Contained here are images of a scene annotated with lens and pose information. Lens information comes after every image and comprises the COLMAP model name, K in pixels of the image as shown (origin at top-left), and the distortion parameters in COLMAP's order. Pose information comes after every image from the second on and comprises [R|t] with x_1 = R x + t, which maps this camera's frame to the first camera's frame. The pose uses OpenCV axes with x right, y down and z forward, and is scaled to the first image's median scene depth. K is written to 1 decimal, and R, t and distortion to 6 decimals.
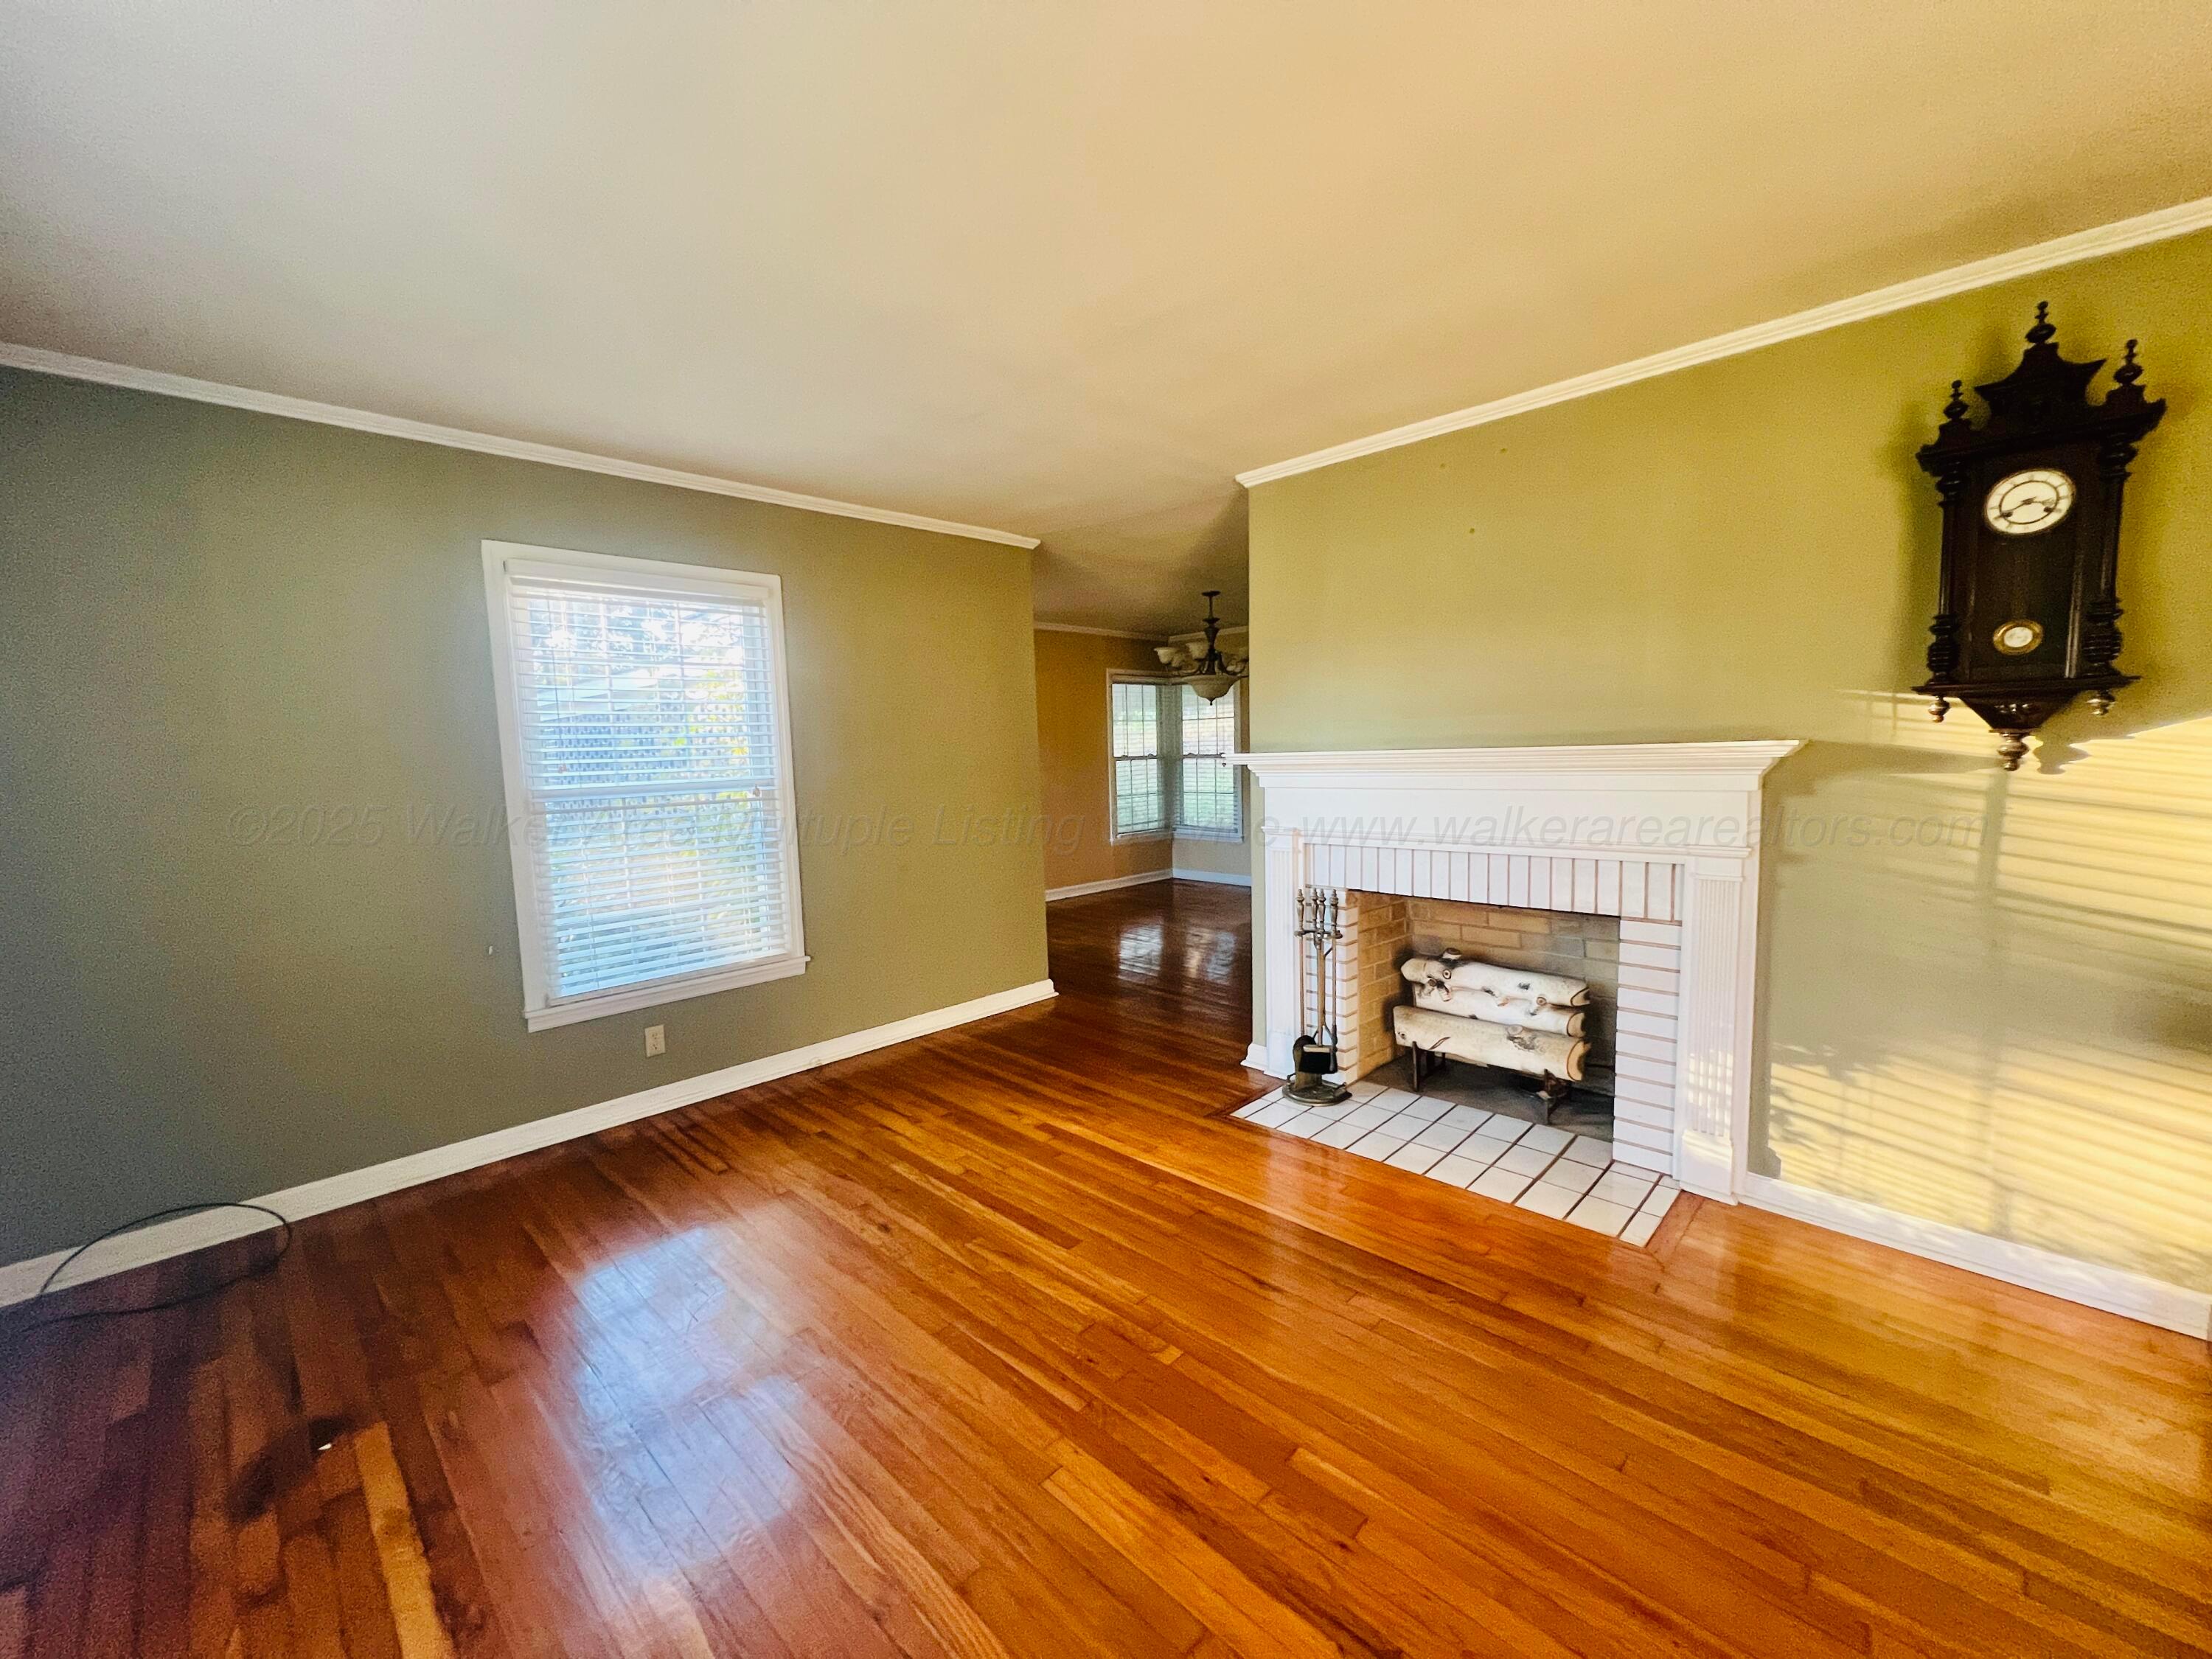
lens RADIAL K [[882.8, 0, 1108.7], [0, 882.8, 826.7], [0, 0, 1]] dist [-0.003289, 0.000544]
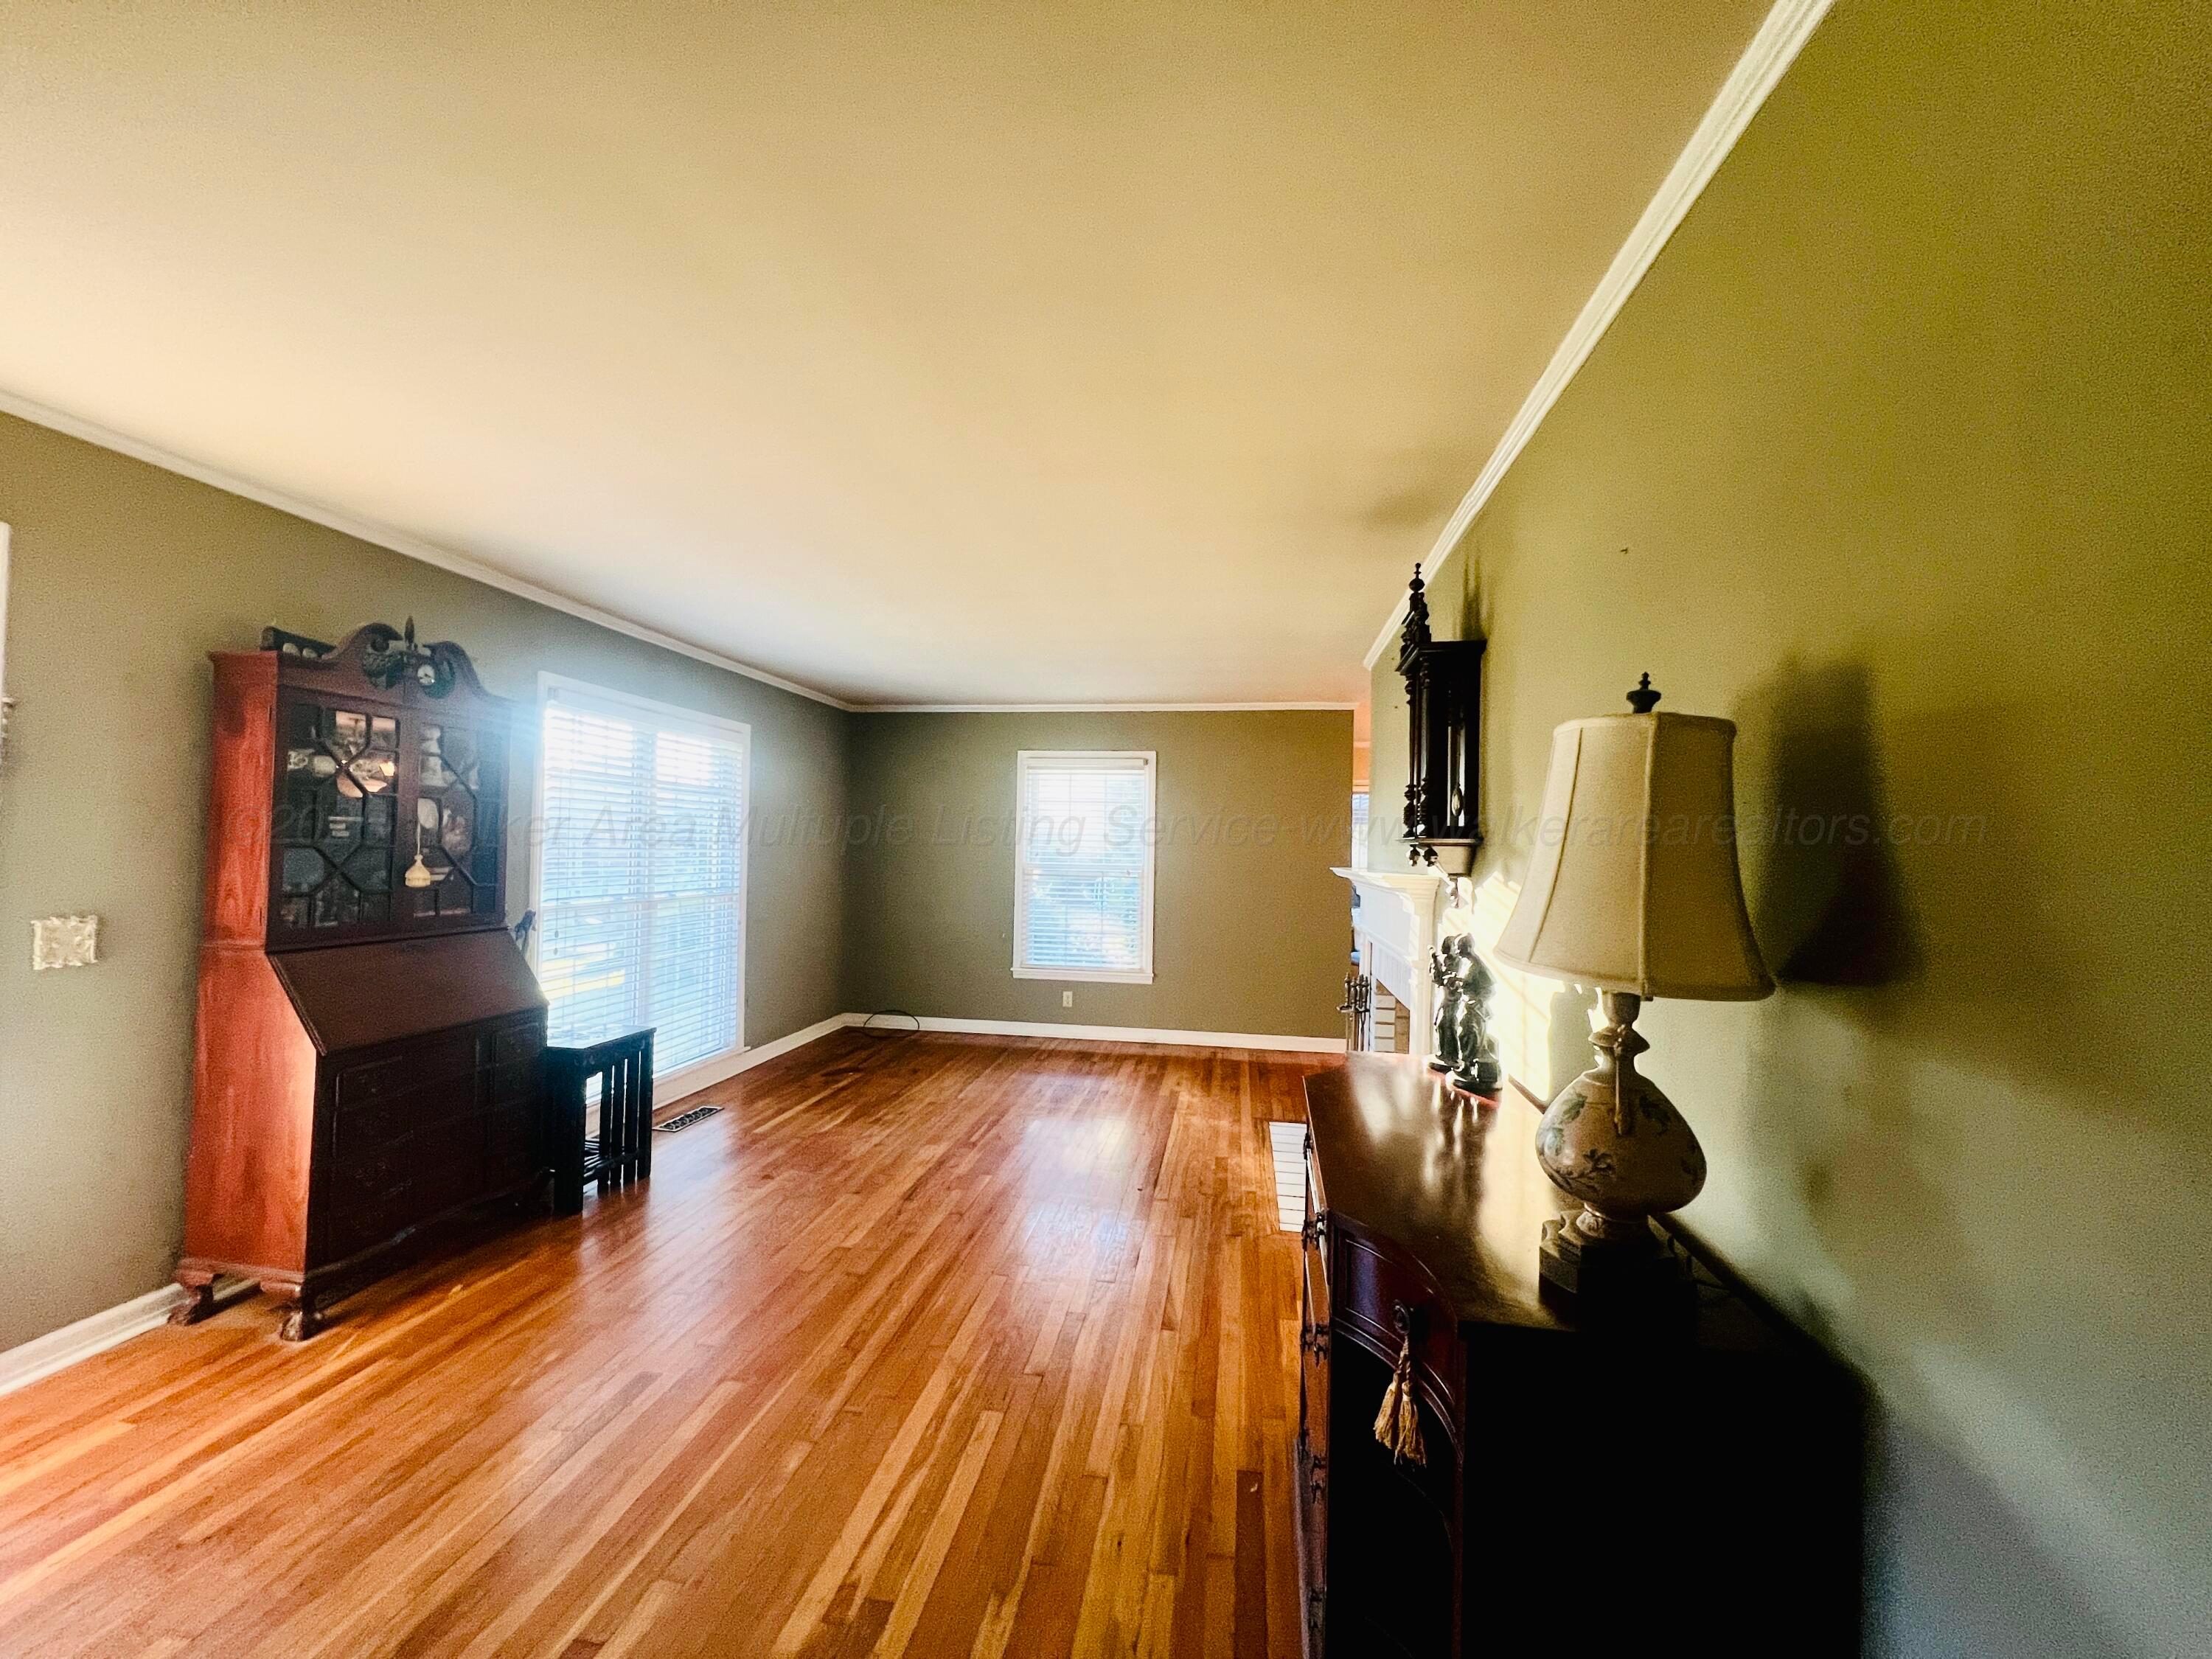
lens RADIAL K [[882.8, 0, 1114.7], [0, 882.8, 831.9], [0, 0, 1]] dist [-0.003289, 0.000544]
pose [[0.579844, 0.024236, -0.814367, 1.154429], [-0.104880, 0.993461, -0.045110, -0.043885], [0.807949, 0.111568, 0.578594, -0.065533]]
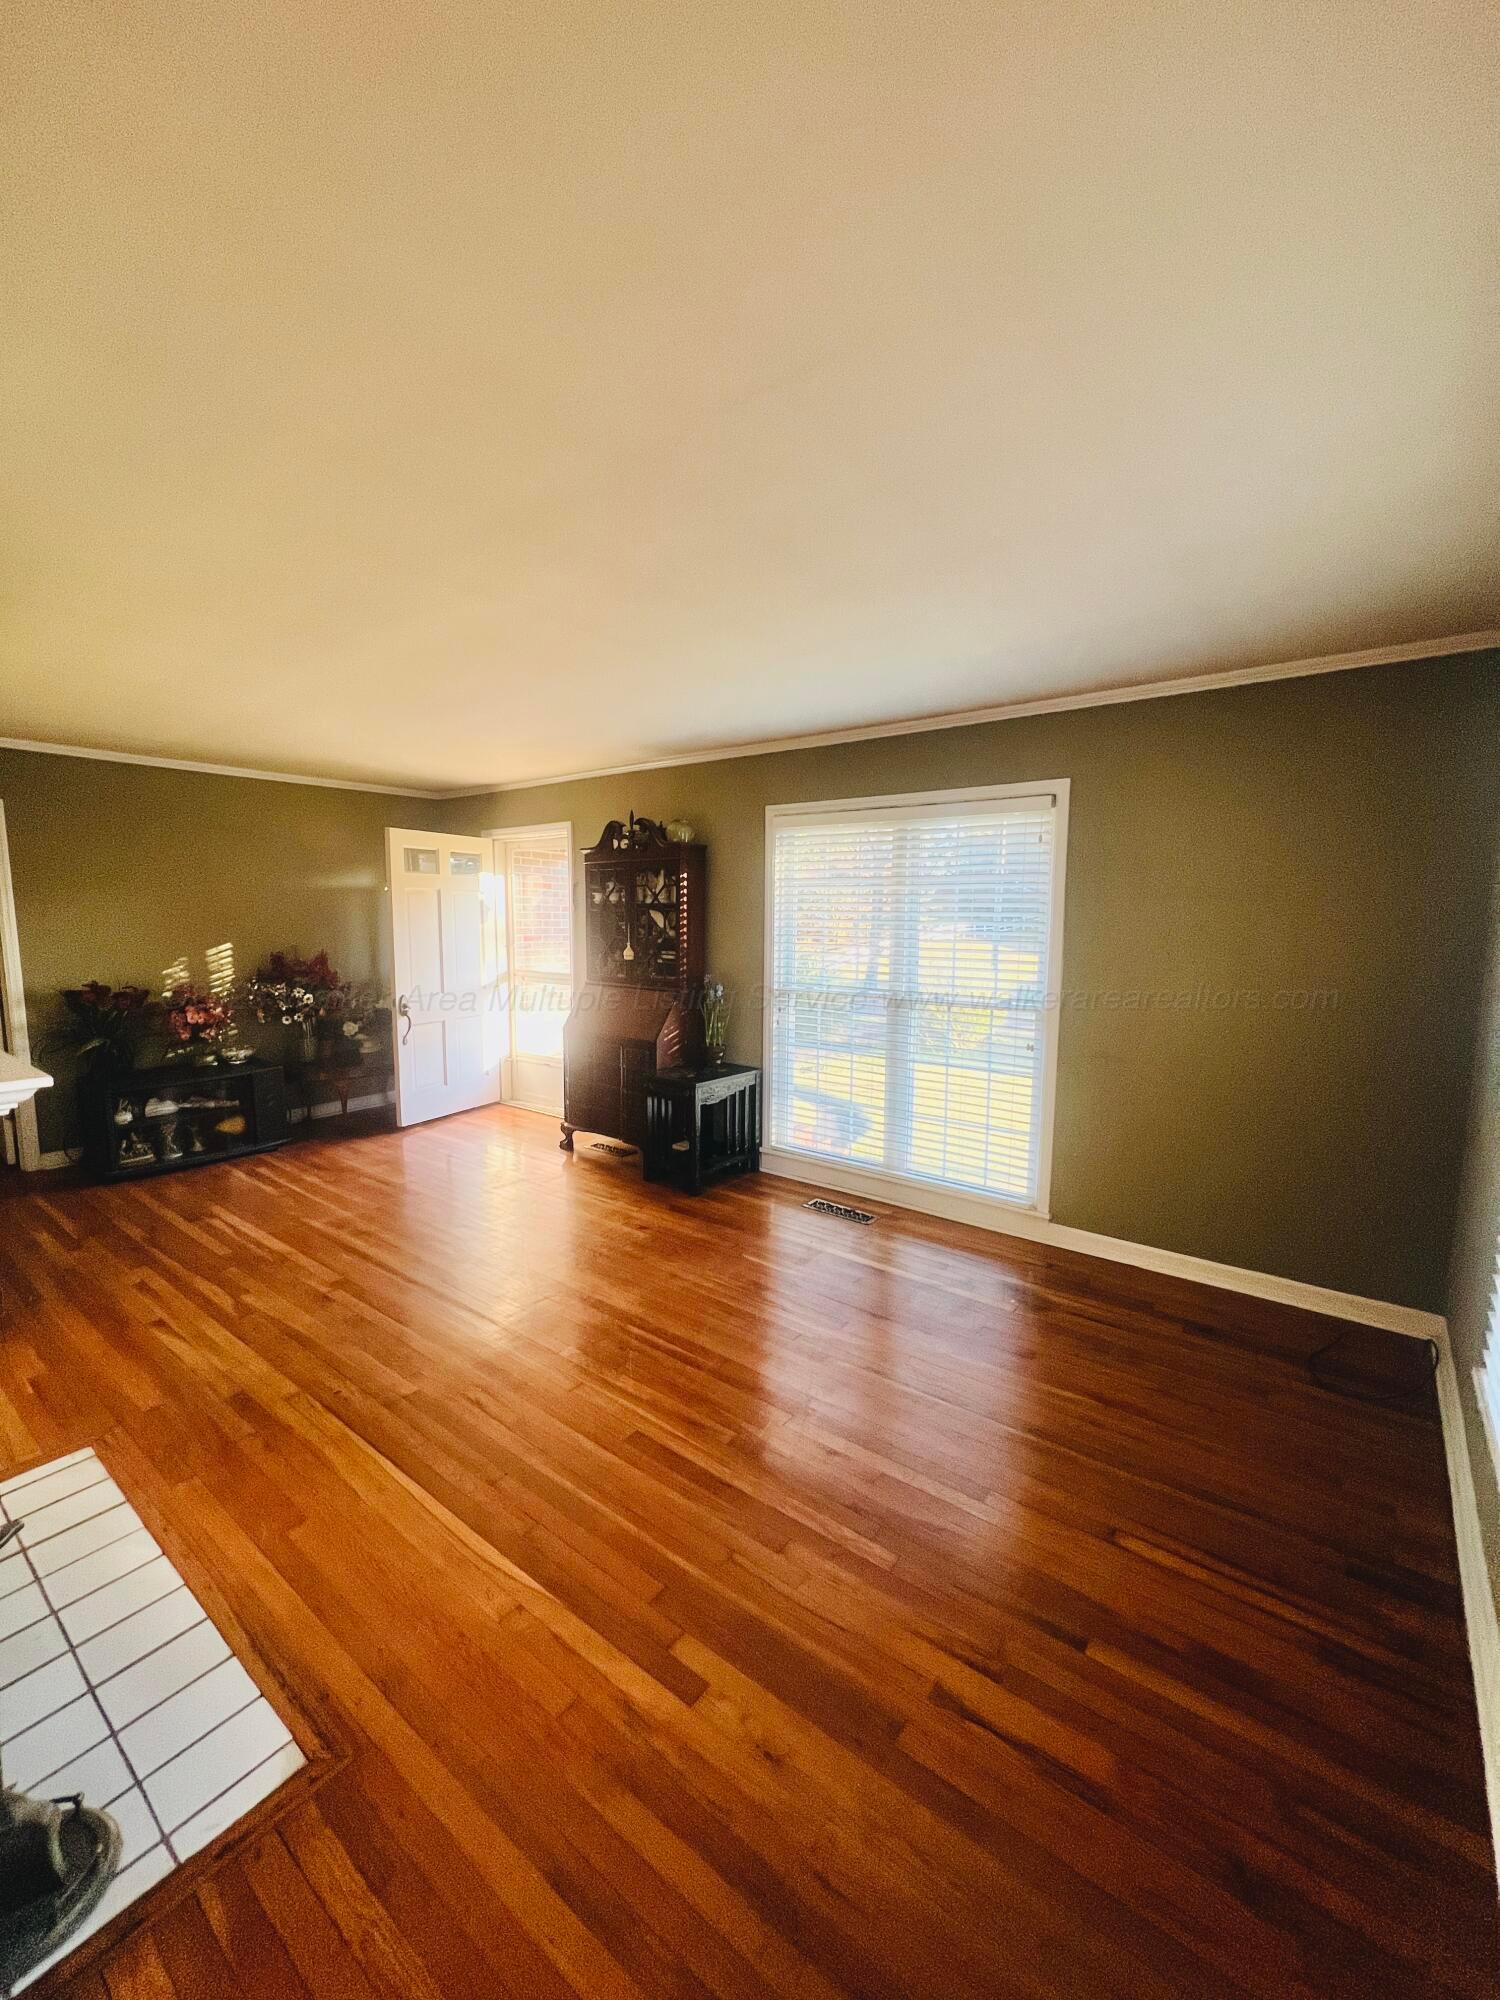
lens RADIAL K [[798.2, 0, 734.0], [0, 798.2, 993.3], [0, 0, 1]] dist [-0.003289, 0.000544]
pose [[-0.995316, 0.029394, -0.092098, -0.067144], [0.012175, 0.983183, 0.182216, -0.163850], [0.095905, 0.180241, -0.978936, 1.401990]]
